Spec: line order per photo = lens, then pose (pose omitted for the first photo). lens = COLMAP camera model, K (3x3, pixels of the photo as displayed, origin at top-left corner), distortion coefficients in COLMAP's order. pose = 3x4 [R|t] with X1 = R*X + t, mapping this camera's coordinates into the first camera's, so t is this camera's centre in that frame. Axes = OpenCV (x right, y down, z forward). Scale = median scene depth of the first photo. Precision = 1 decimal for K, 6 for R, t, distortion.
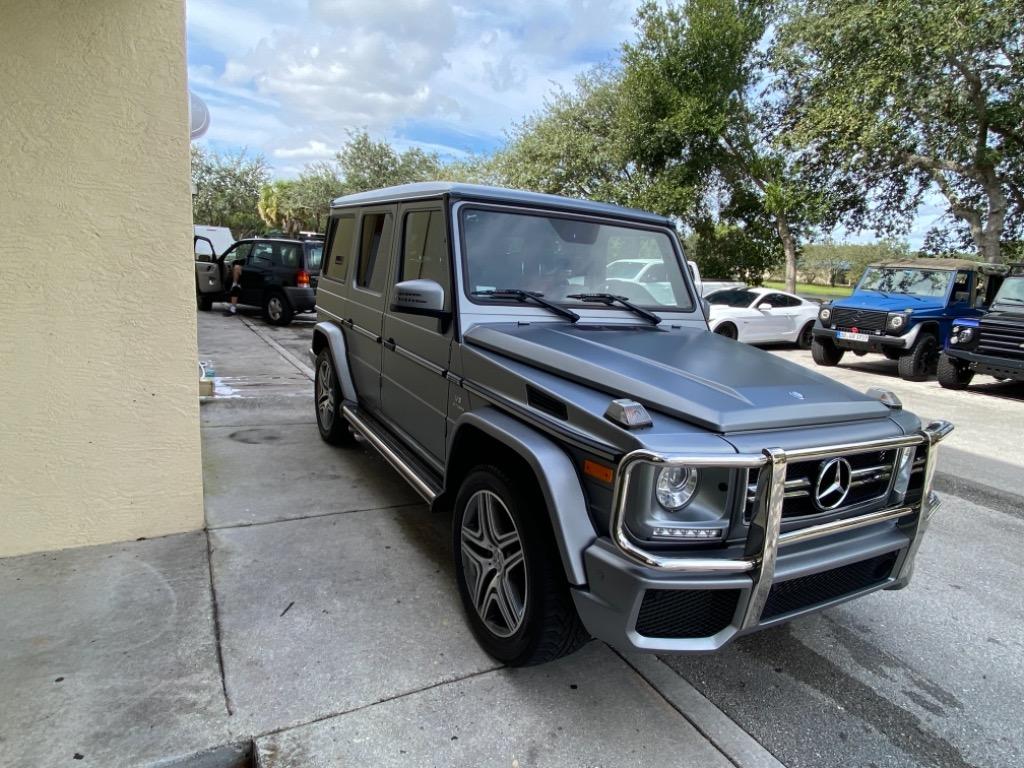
lens RADIAL K [[608.8, 0, 505.8], [0, 608.8, 383.4], [0, 0, 1]] dist [0.027429, -0.031462]
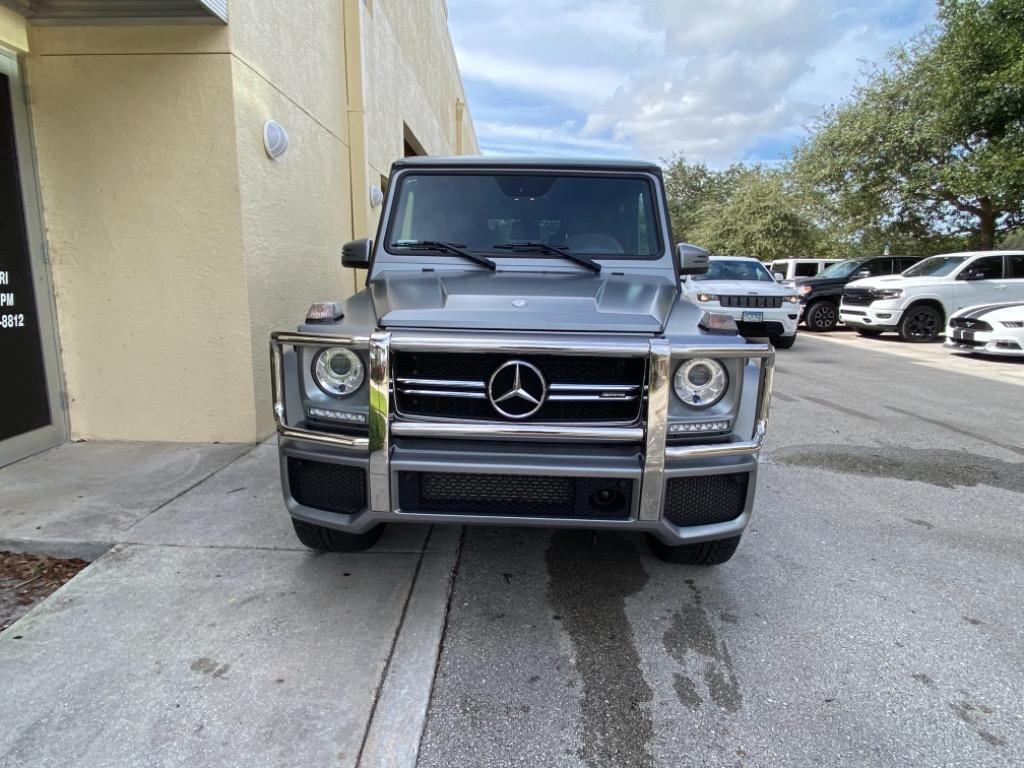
lens RADIAL K [[608.8, 0, 503.0], [0, 608.8, 383.3], [0, 0, 1]] dist [0.027429, -0.031462]
pose [[0.856121, 0.031131, -0.515838, 0.701531], [-0.054958, 0.998008, -0.030981, 0.129541], [0.513845, 0.054873, 0.856126, 0.138348]]
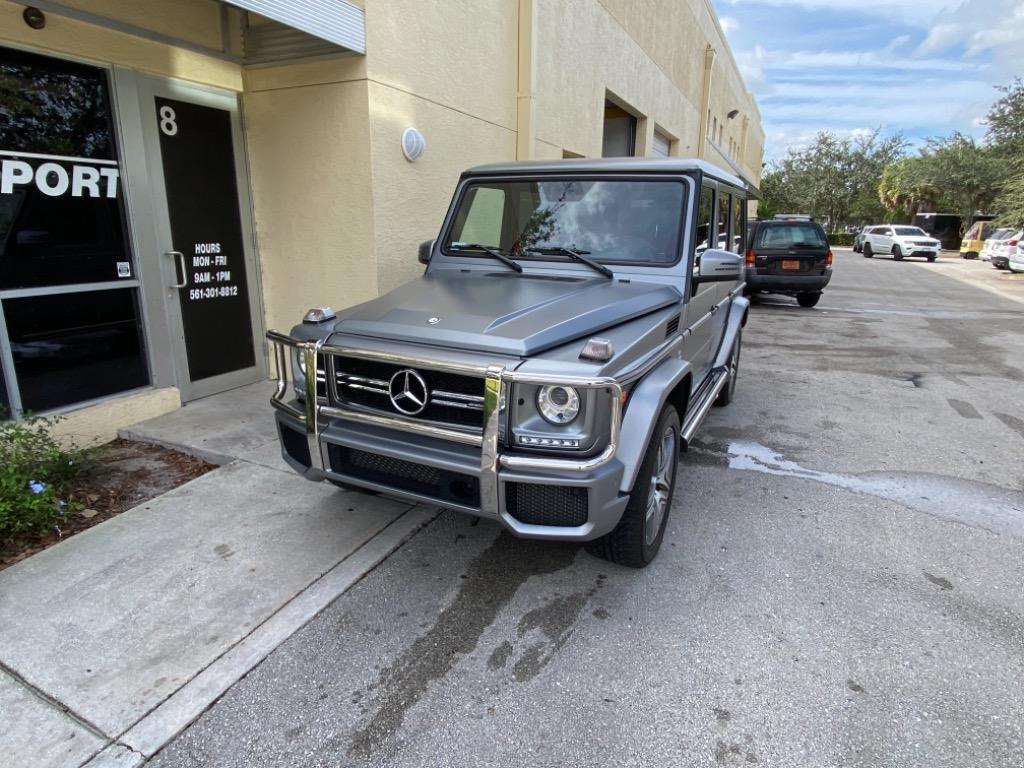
lens RADIAL K [[608.8, 0, 503.2], [0, 608.8, 383.5], [0, 0, 1]] dist [0.027429, -0.031462]
pose [[0.563630, 0.151808, -0.811958, 1.119696], [-0.141181, 0.986208, 0.086384, 0.014009], [0.813873, 0.065945, 0.577289, 0.334512]]
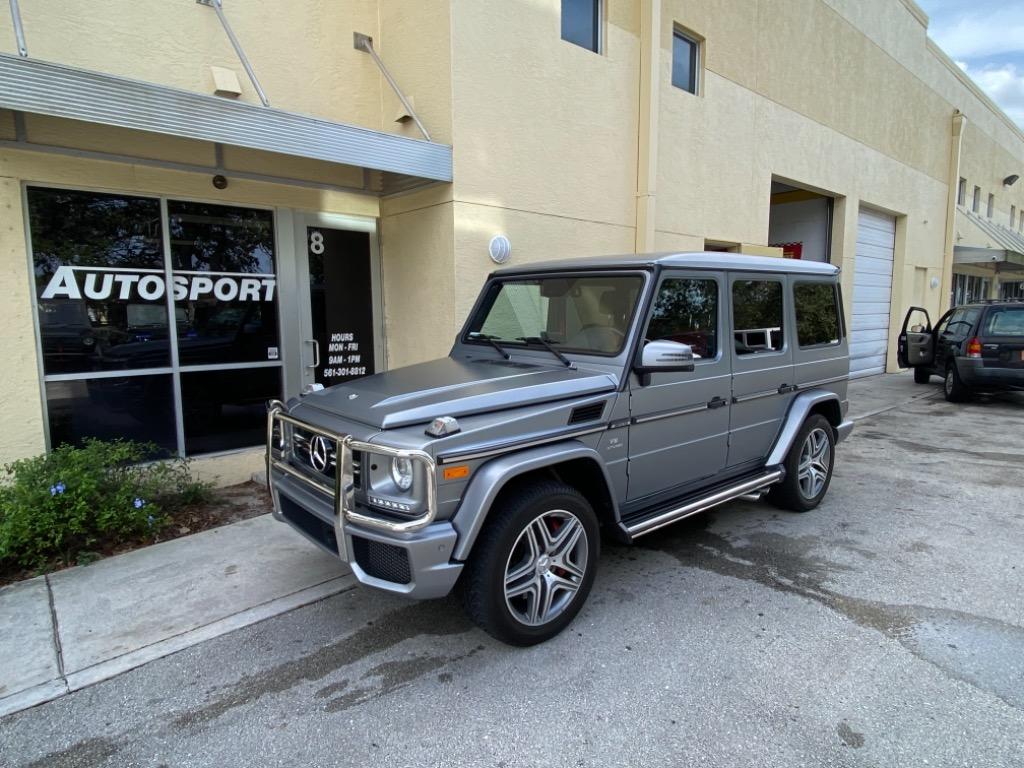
lens RADIAL K [[608.8, 0, 502.6], [0, 608.8, 378.5], [0, 0, 1]] dist [0.027429, -0.031462]
pose [[0.187967, 0.044394, -0.981172, 1.437554], [-0.180093, 0.983599, 0.010002, -0.074280], [0.965523, 0.174822, 0.192879, 0.785699]]
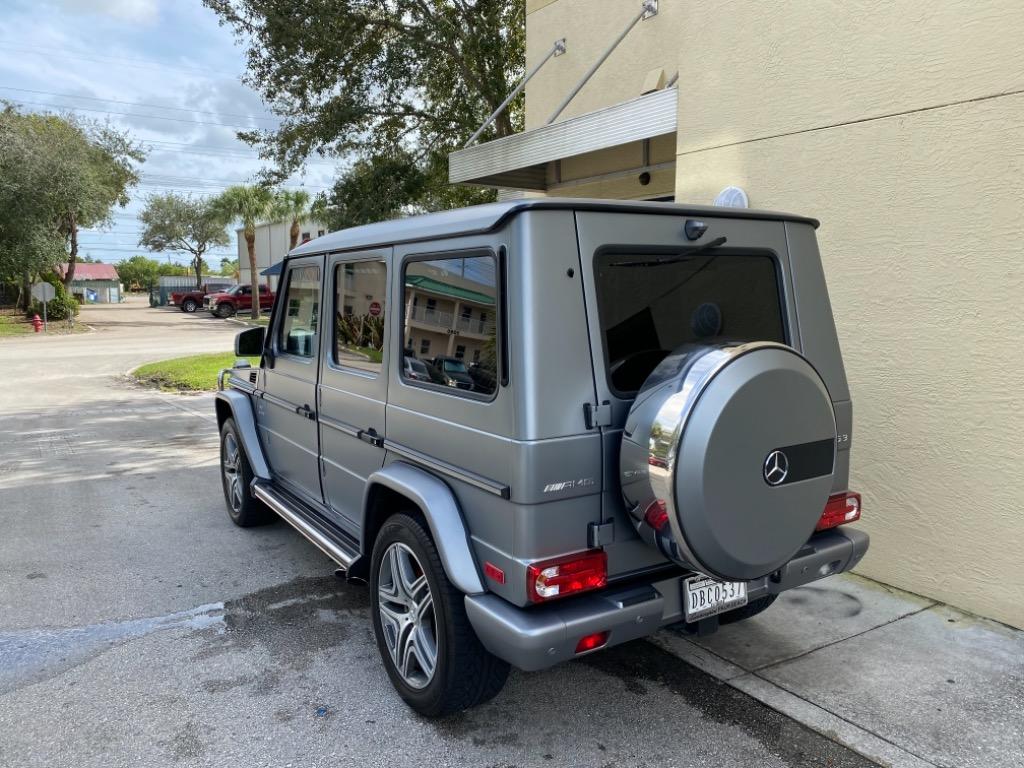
lens RADIAL K [[781.8, 0, 512.3], [0, 781.8, 384.1], [0, 0, 1]] dist [-0.008540, 0.011092]
pose [[-0.995535, -0.069935, -0.063393, -0.010870], [-0.086285, 0.946549, 0.310804, -0.597491], [0.038269, 0.314886, -0.948358, 2.784080]]
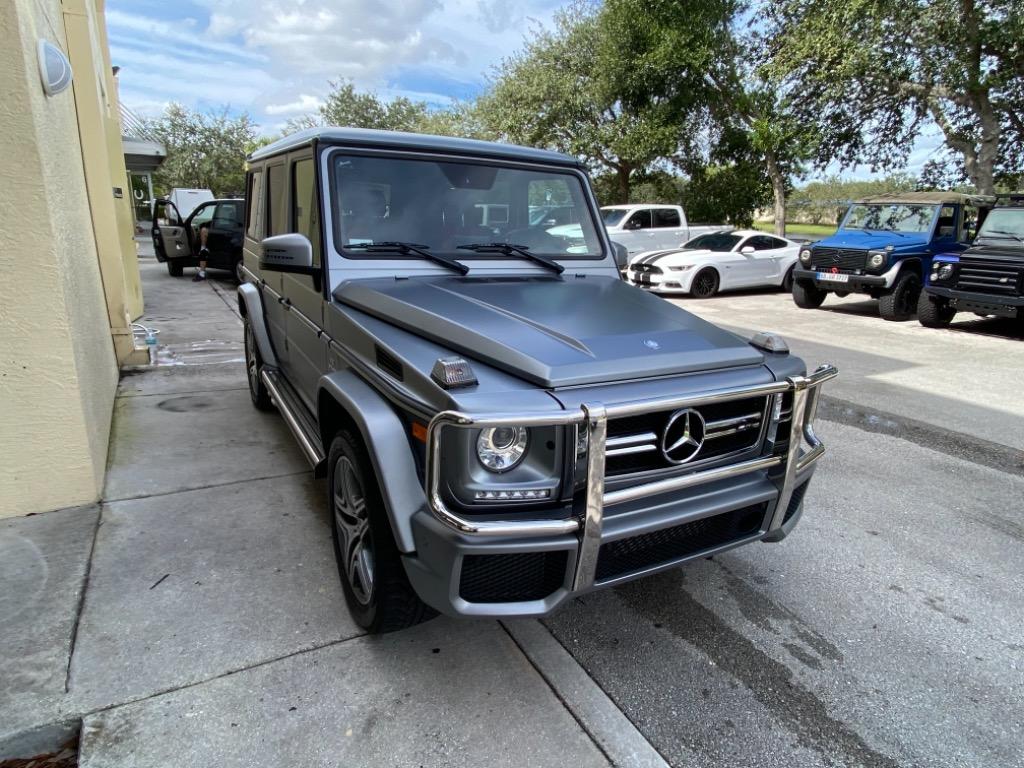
lens RADIAL K [[608.8, 0, 507.2], [0, 608.8, 384.9], [0, 0, 1]] dist [0.027429, -0.031462]
pose [[0.999258, -0.037049, -0.010572, 0.192577], [0.037748, 0.996385, 0.076102, 0.001354], [0.007714, -0.076444, 0.997044, 0.044852]]
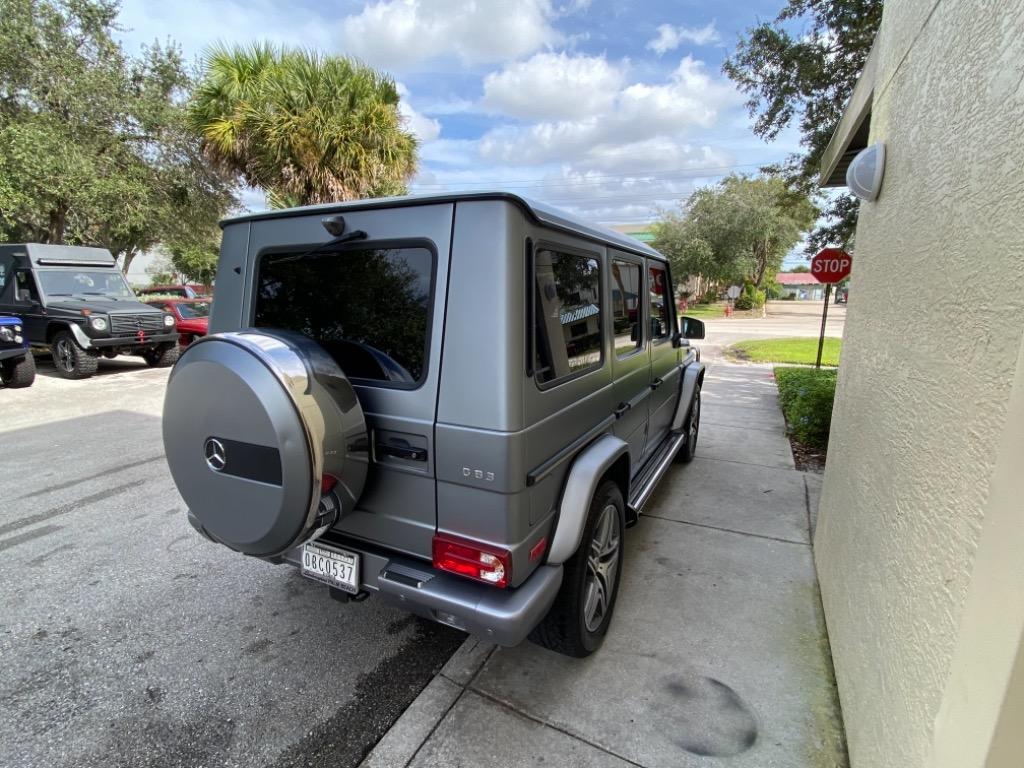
lens RADIAL K [[501.7, 0, 510.4], [0, 501.7, 386.4], [0, 0, 1]] dist [-0.000947, -0.000476]
pose [[-0.550785, -0.233199, 0.801407, -0.948834], [0.122450, 0.927209, 0.353962, -0.508967], [-0.825616, 0.293089, -0.482138, 2.021804]]
